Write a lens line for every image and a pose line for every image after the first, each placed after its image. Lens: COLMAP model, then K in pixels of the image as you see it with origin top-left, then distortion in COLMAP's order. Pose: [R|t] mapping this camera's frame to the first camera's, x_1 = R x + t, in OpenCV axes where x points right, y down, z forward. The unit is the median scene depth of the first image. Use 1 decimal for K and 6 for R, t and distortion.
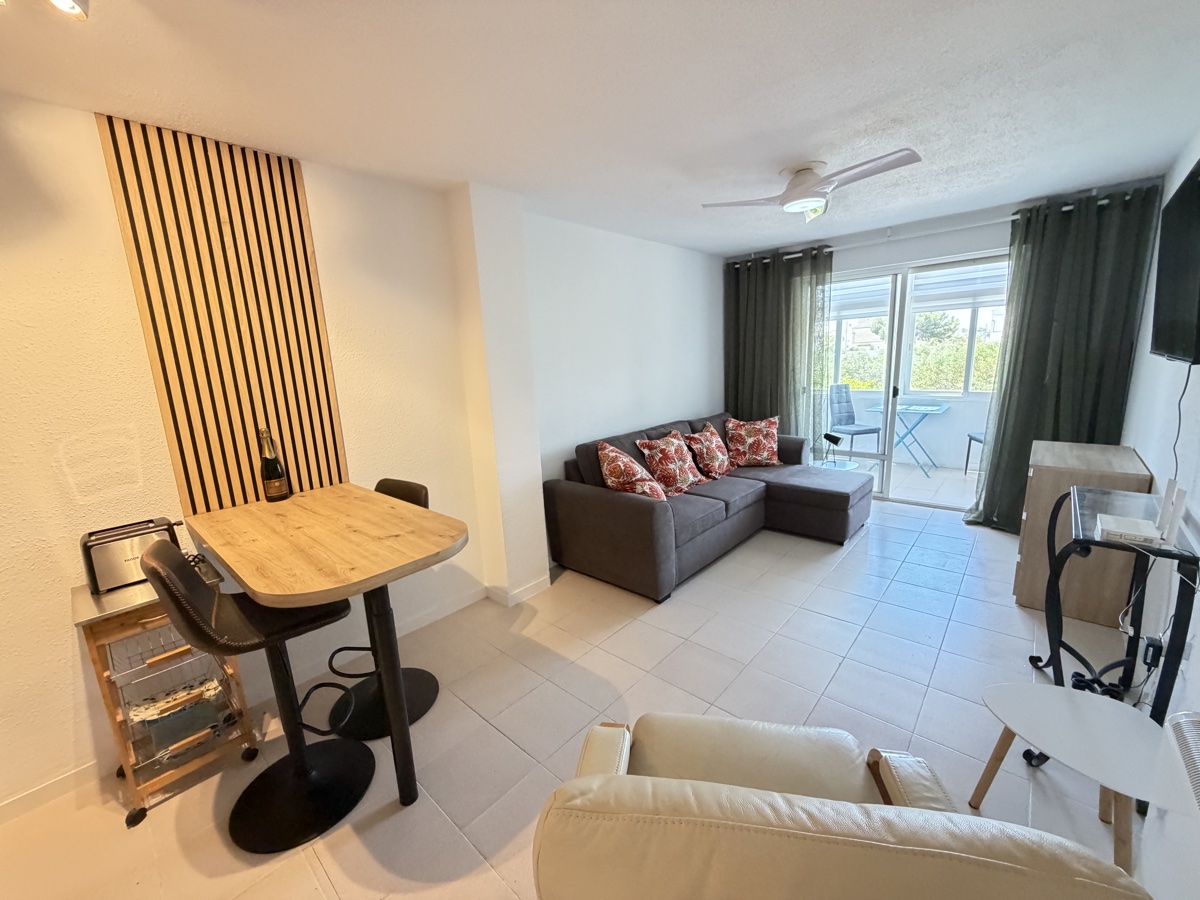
lens RADIAL K [[479.4, 0, 597.2], [0, 479.4, 451.6], [0, 0, 1]] dist [0.000413, 0.000276]
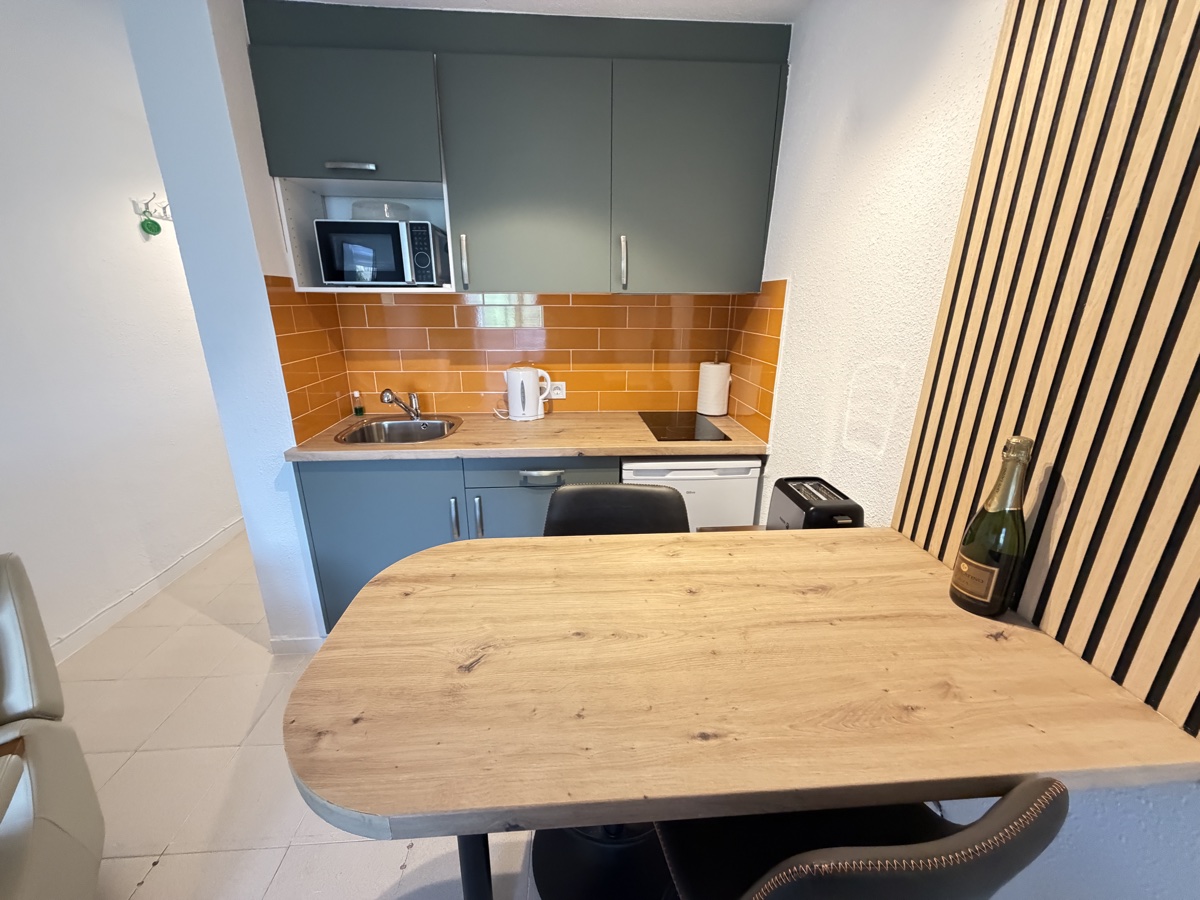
lens RADIAL K [[479.4, 0, 596.7], [0, 479.4, 451.8], [0, 0, 1]] dist [0.000413, 0.000276]
pose [[-0.696064, 0.262801, -0.668155, -0.135920], [-0.113200, 0.878795, 0.463579, -0.123203], [0.709000, 0.398316, -0.581948, 0.680732]]
